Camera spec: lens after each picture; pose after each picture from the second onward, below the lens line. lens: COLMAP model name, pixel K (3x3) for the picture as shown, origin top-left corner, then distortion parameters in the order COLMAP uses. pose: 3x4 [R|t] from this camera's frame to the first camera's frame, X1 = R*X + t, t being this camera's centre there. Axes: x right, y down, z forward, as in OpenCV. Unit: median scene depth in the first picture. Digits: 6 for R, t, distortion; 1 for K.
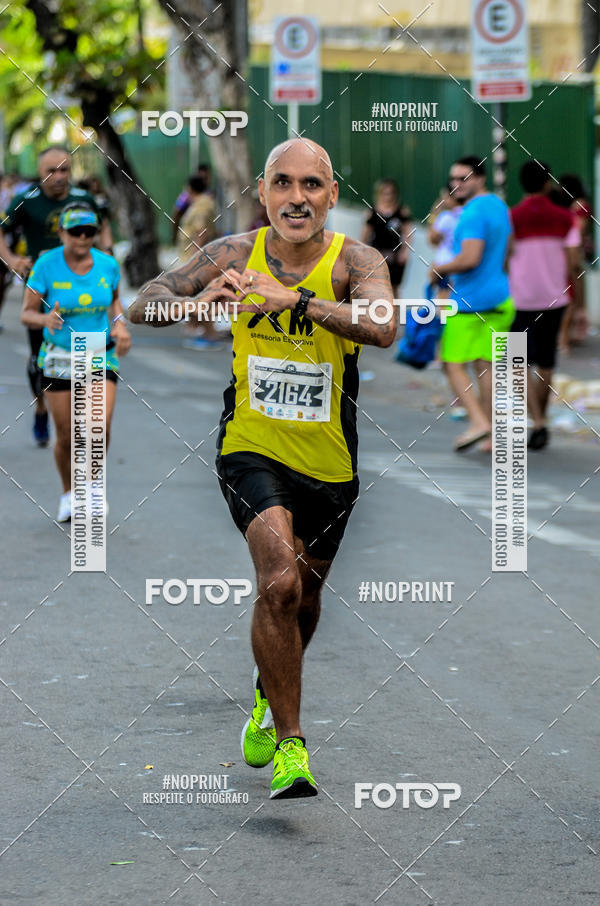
lens RADIAL K [[4613.6, 0, 300.0], [0, 4613.6, 453.0], [0, 0, 1]] dist [0.359900, 5.874884]
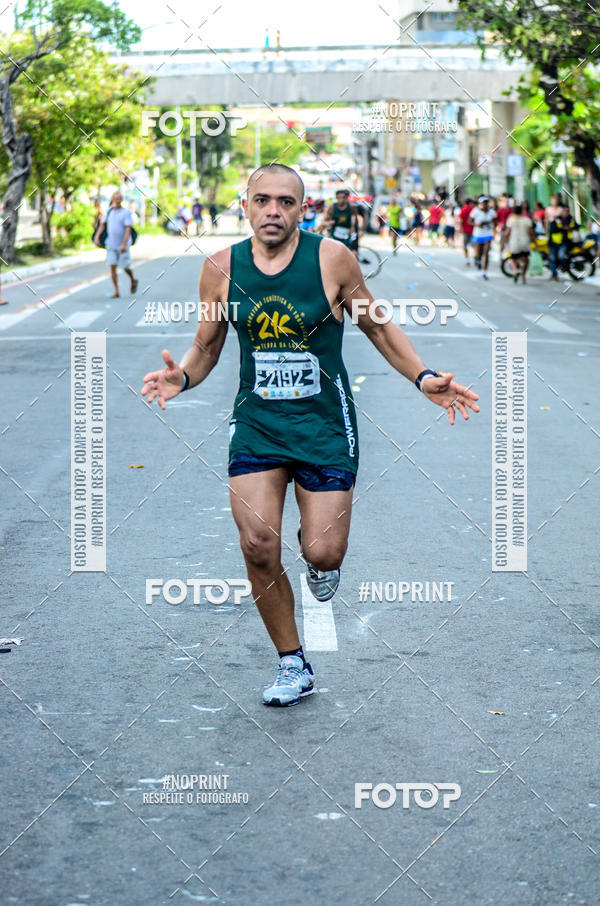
lens RADIAL K [[4633.2, 0, 300.0], [0, 4633.2, 453.0], [0, 0, 1]] dist [-0.414094, 6.316175]
pose [[0.996247, 0.014333, -0.085364, -0.003463], [-0.014633, 0.999889, -0.002897, 0.012667], [0.085313, 0.004135, 0.996346, -0.223292]]
